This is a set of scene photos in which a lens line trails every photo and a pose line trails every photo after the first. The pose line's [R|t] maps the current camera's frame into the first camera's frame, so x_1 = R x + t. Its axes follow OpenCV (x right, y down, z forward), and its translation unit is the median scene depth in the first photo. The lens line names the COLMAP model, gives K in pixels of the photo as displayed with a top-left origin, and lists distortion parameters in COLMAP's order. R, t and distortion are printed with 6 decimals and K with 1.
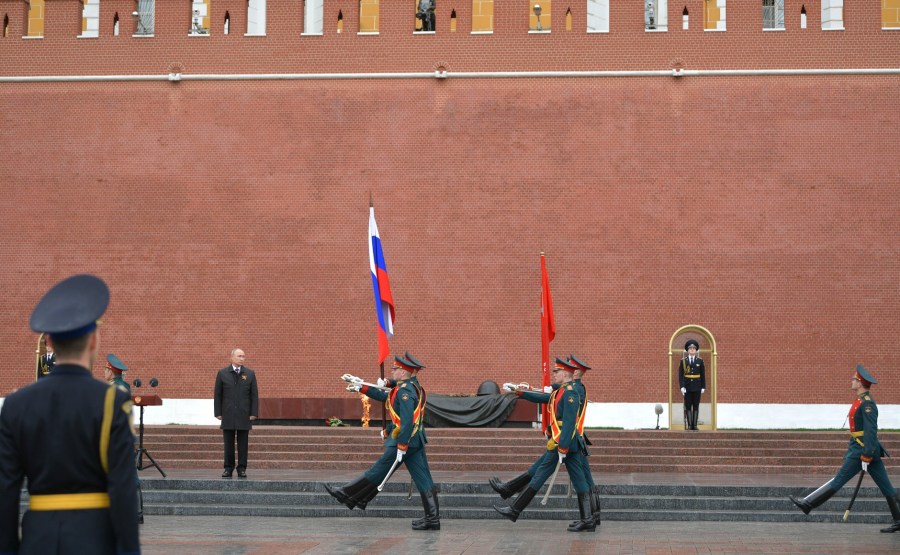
lens RADIAL K [[1685.4, 0, 450.0], [0, 1685.4, 277.5], [0, 0, 1]] dist [-0.027476, 0.198850]
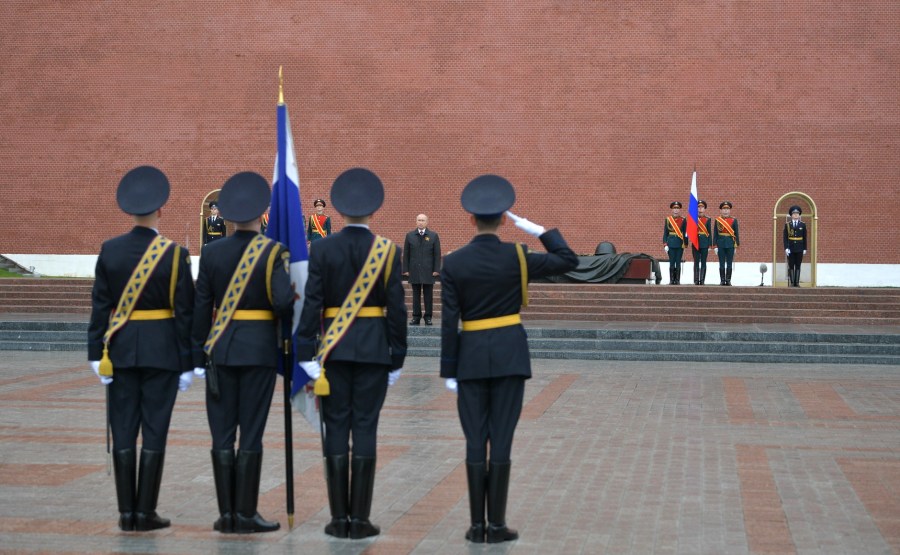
lens RADIAL K [[1685.4, 0, 450.0], [0, 1685.4, 277.5], [0, 0, 1]] dist [-0.027476, 0.198850]
pose [[0.999508, 0.004155, -0.031095, -0.047156], [-0.001539, 0.996491, 0.083689, -0.007841], [0.031334, -0.083600, 0.996007, -0.107260]]
